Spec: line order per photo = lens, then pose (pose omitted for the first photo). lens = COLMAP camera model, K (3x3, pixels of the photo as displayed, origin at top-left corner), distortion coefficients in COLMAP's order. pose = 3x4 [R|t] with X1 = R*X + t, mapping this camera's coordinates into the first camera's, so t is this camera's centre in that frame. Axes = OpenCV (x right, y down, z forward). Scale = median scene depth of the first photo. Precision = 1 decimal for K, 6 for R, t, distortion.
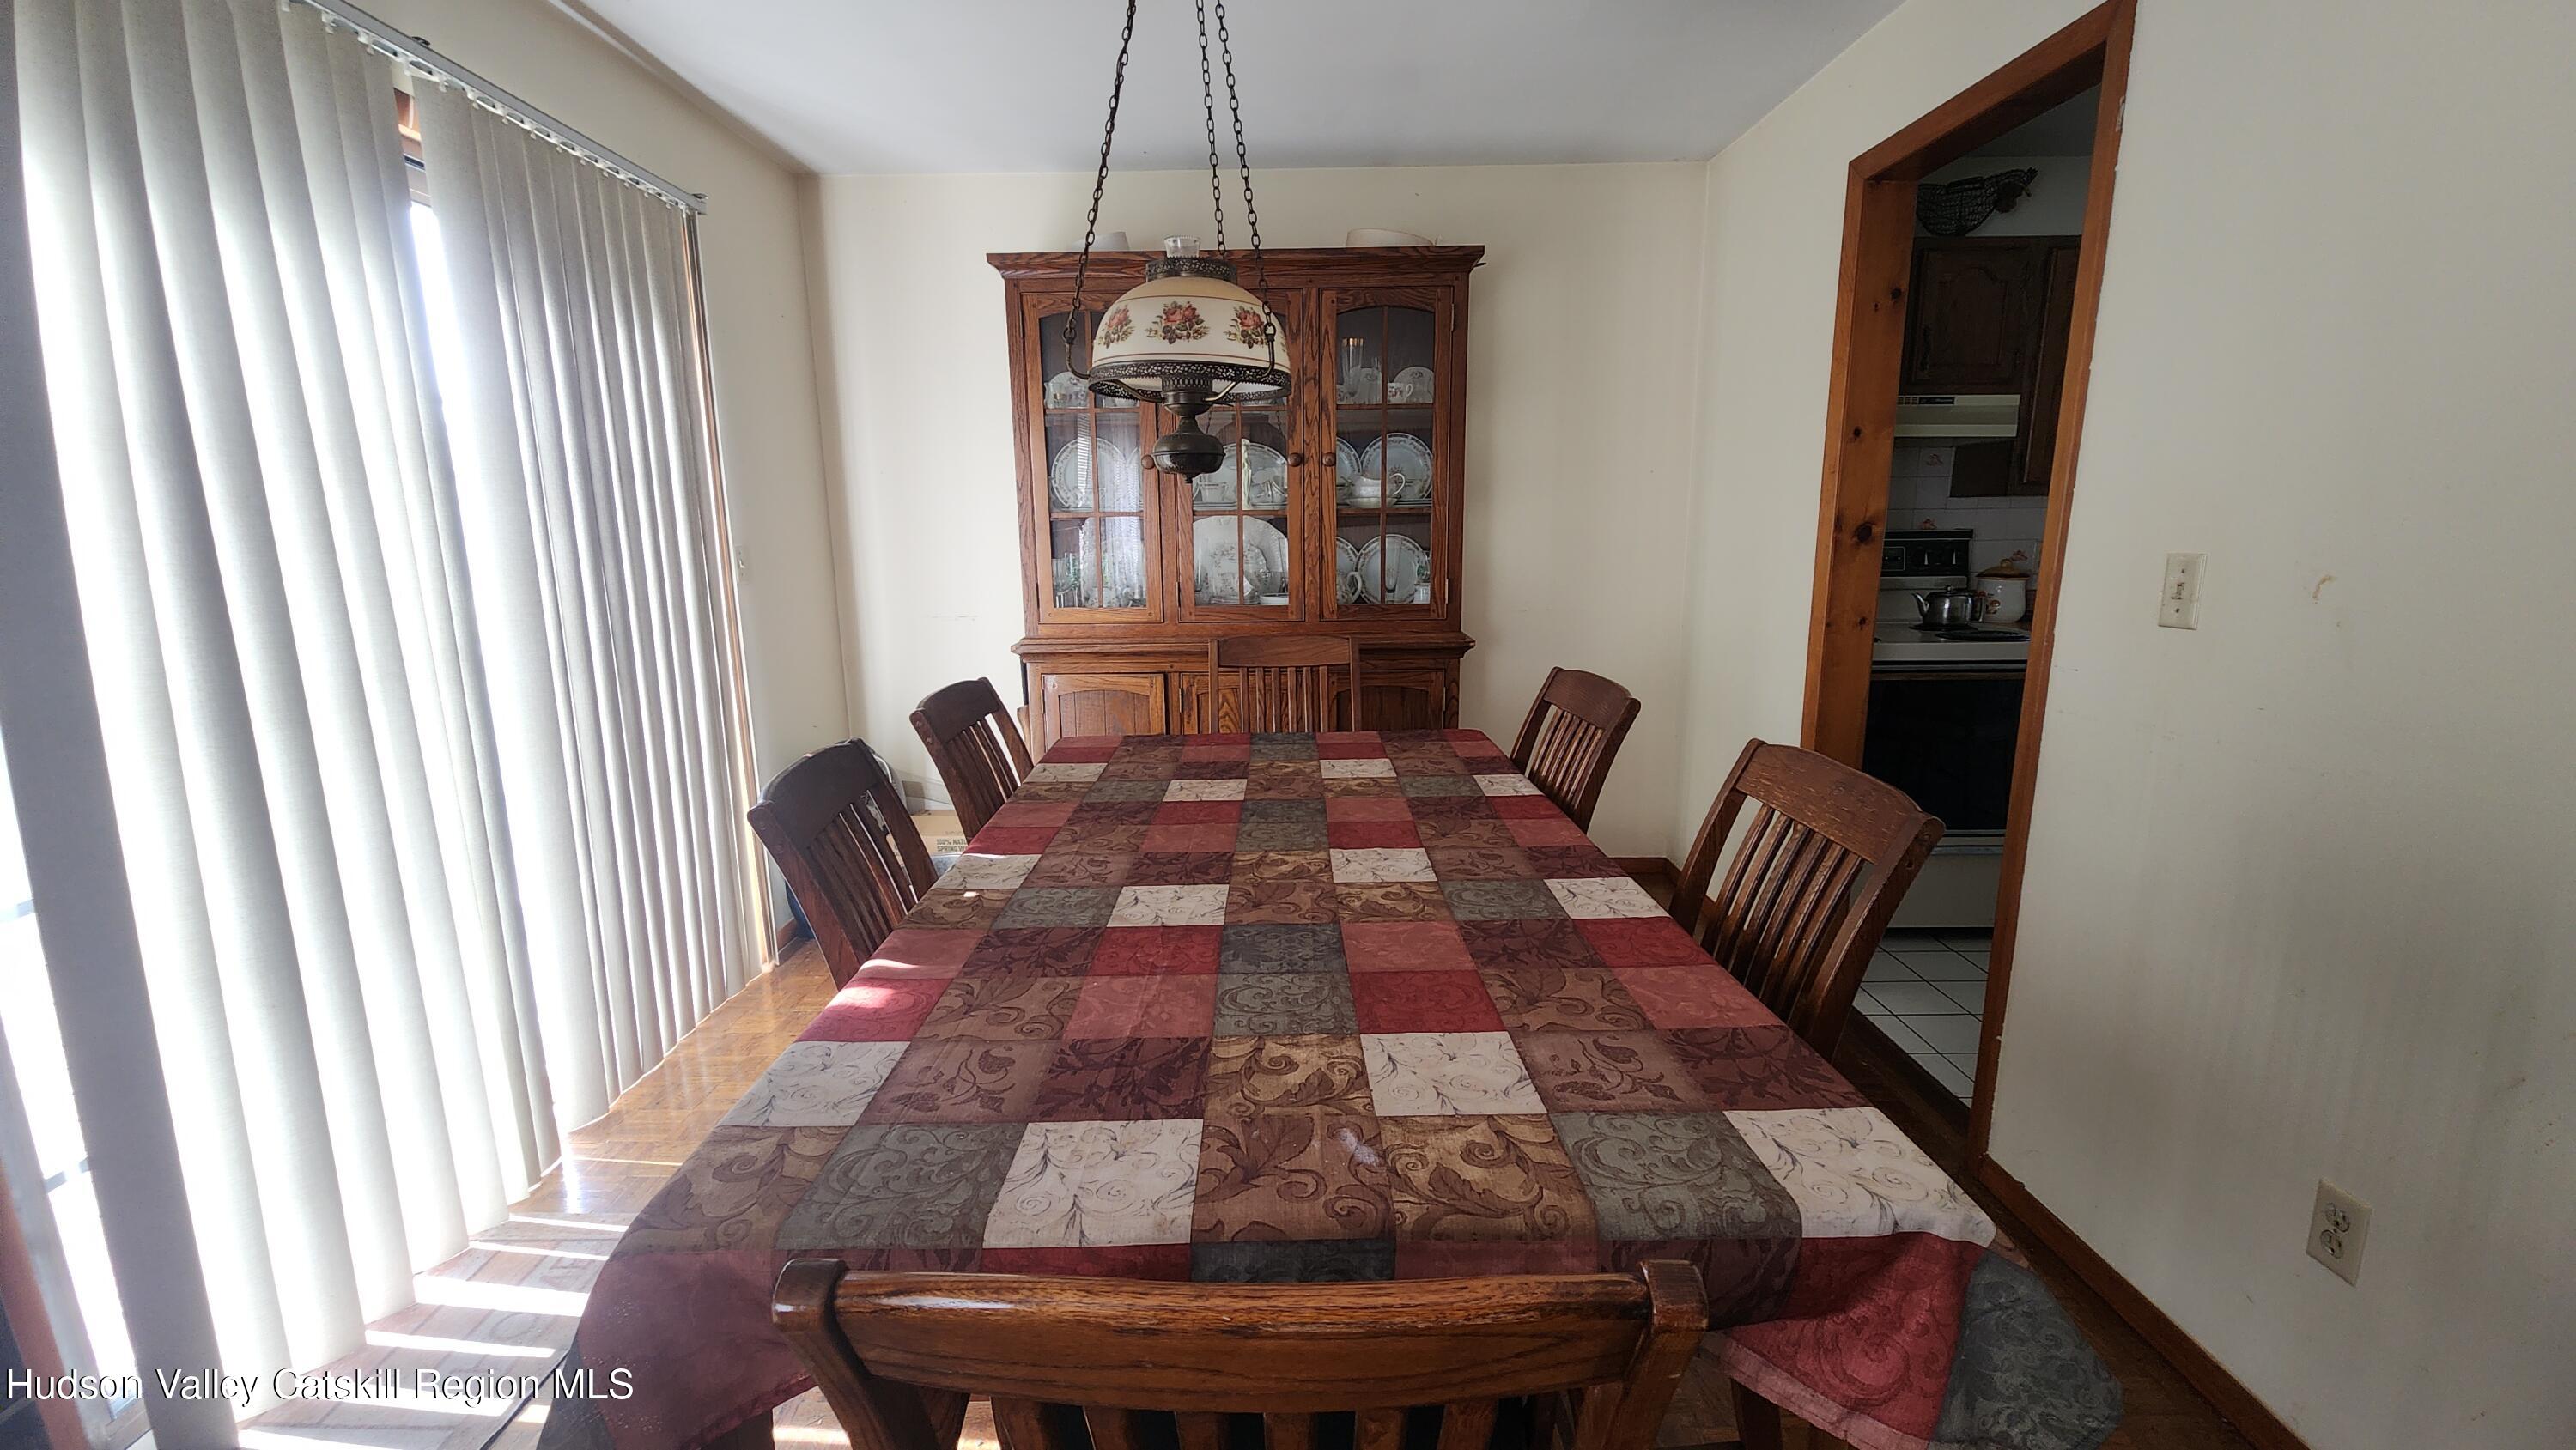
lens RADIAL K [[1063.8, 0, 1288.5], [0, 1063.8, 723.7], [0, 0, 1]] dist [-0.000127, -0.000027]
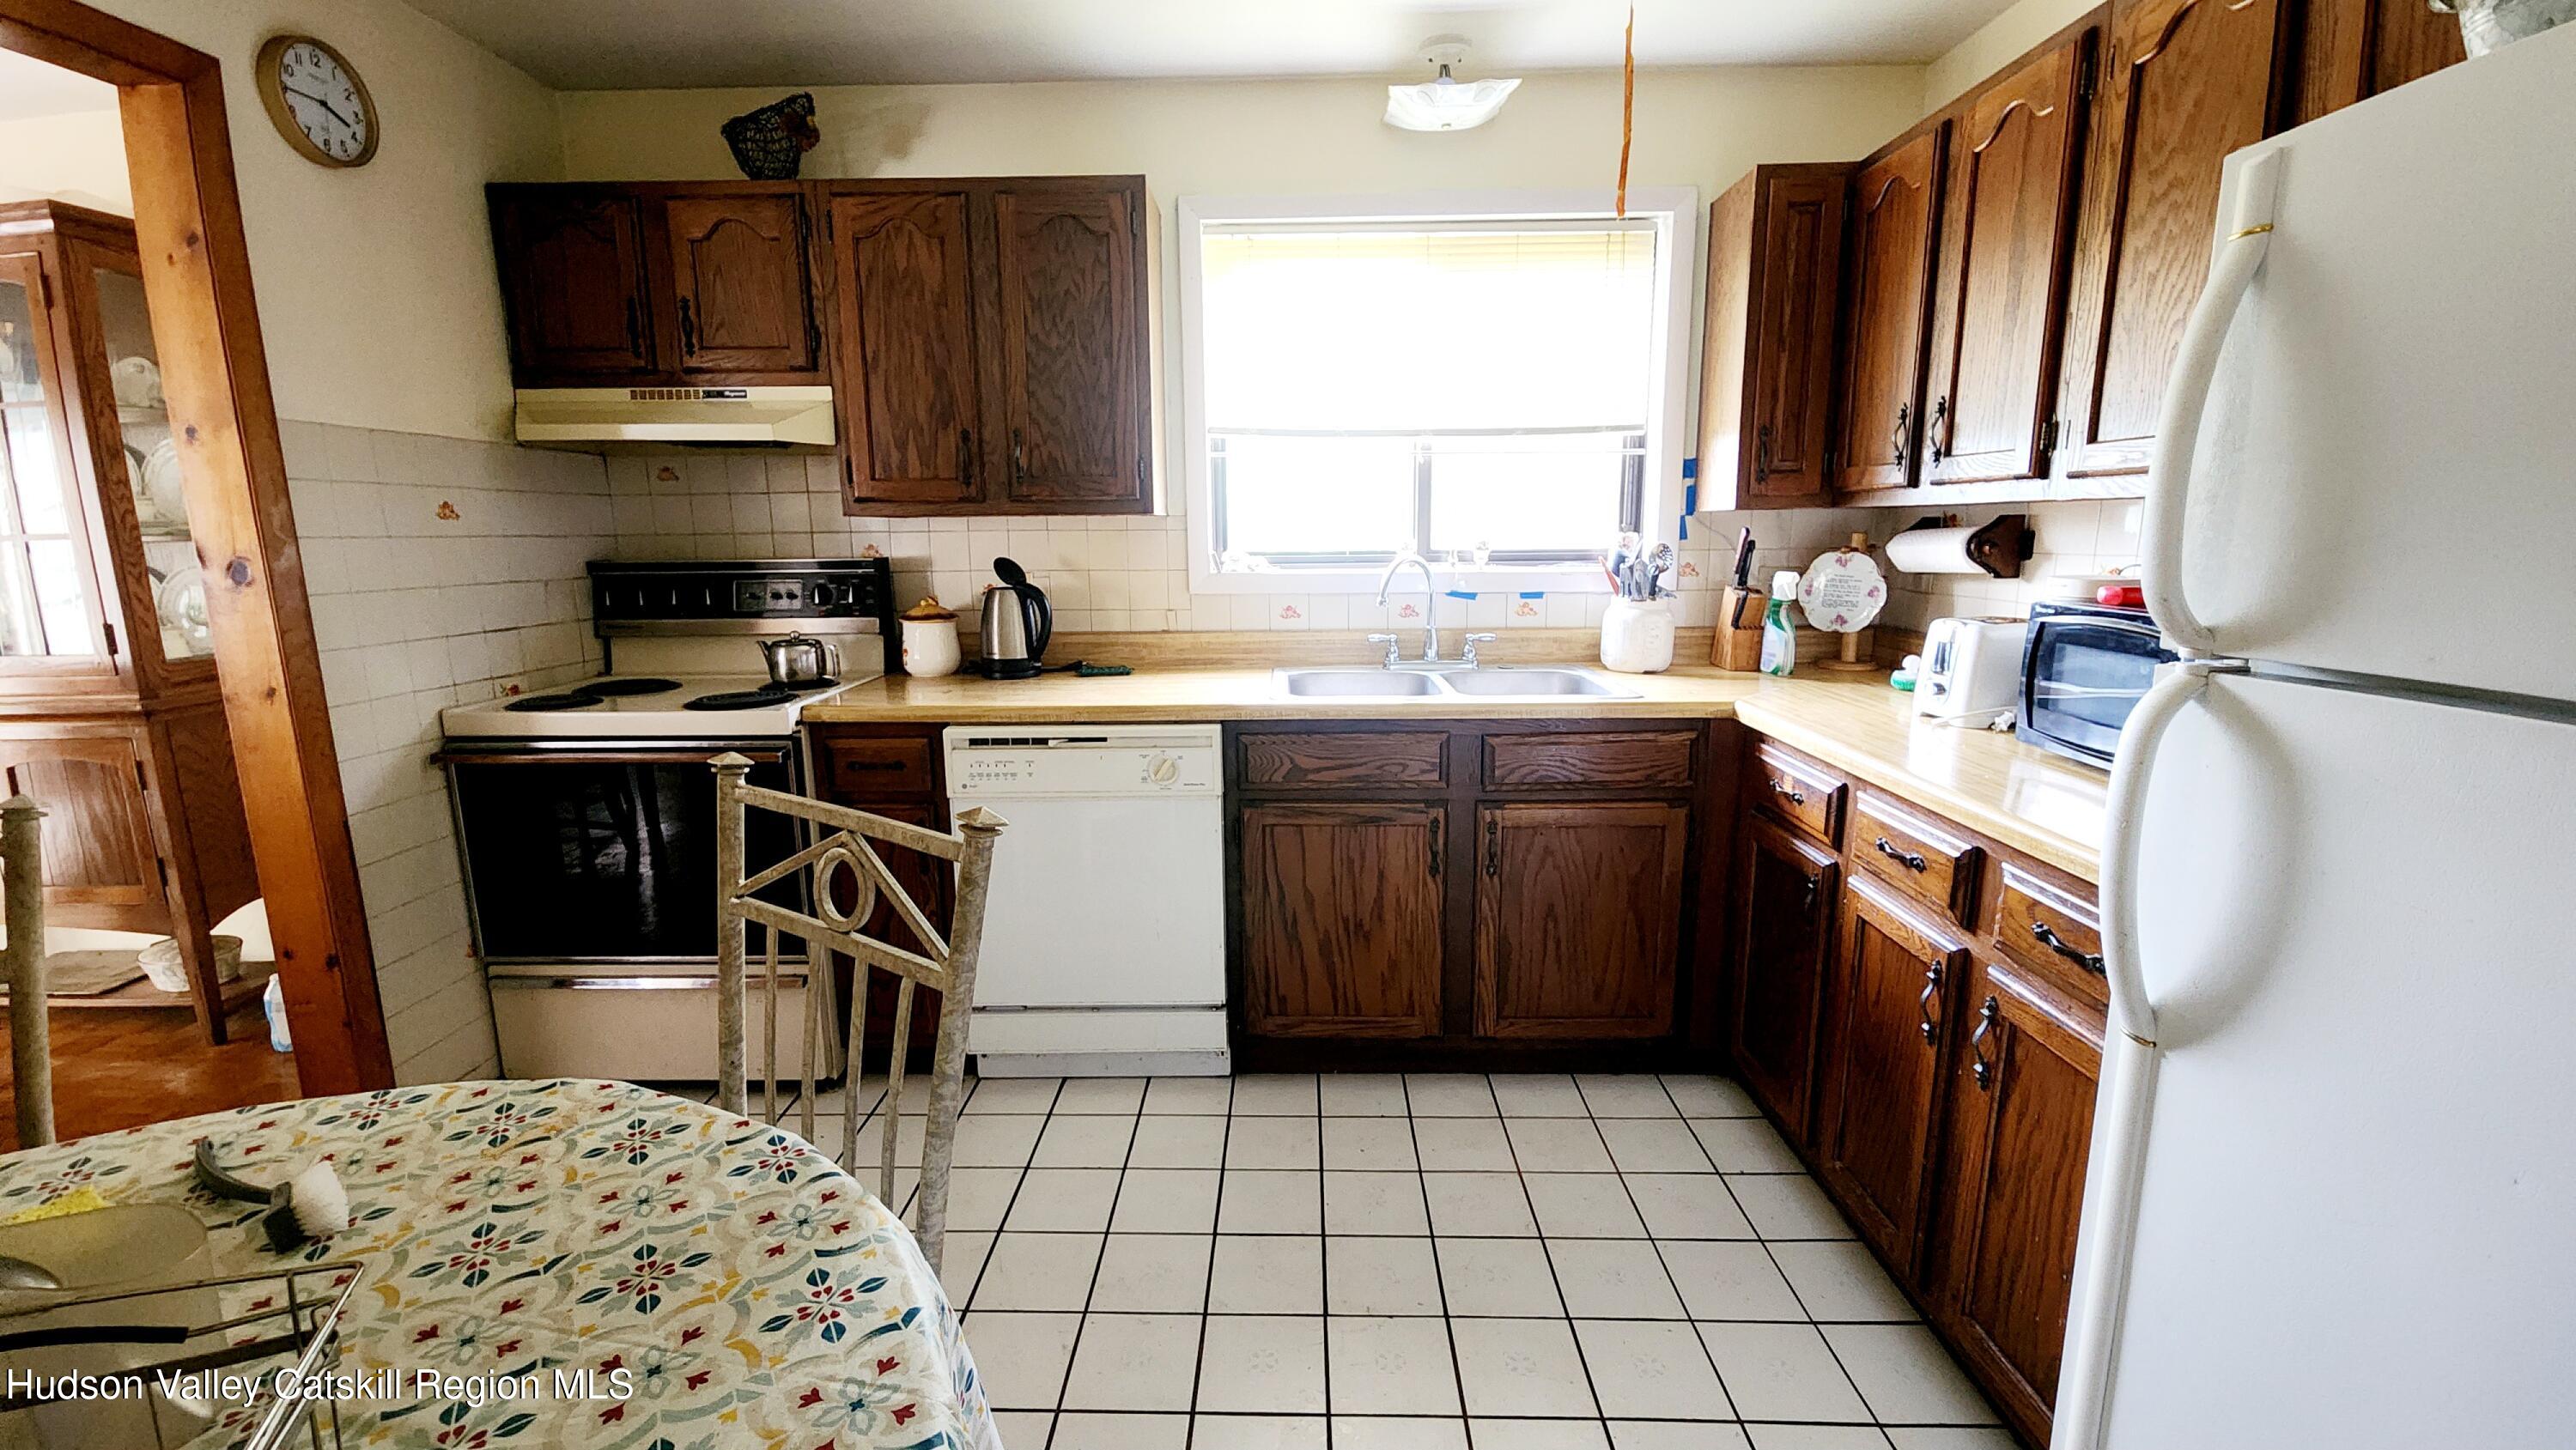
lens RADIAL K [[1063.8, 0, 1287.4], [0, 1063.8, 720.6], [0, 0, 1]] dist [-0.000127, -0.000027]
pose [[0.999906, 0.004850, -0.012814, 1.048680], [-0.004968, 0.999945, -0.009263, -0.063084], [0.012768, 0.009326, 0.999875, 0.240102]]
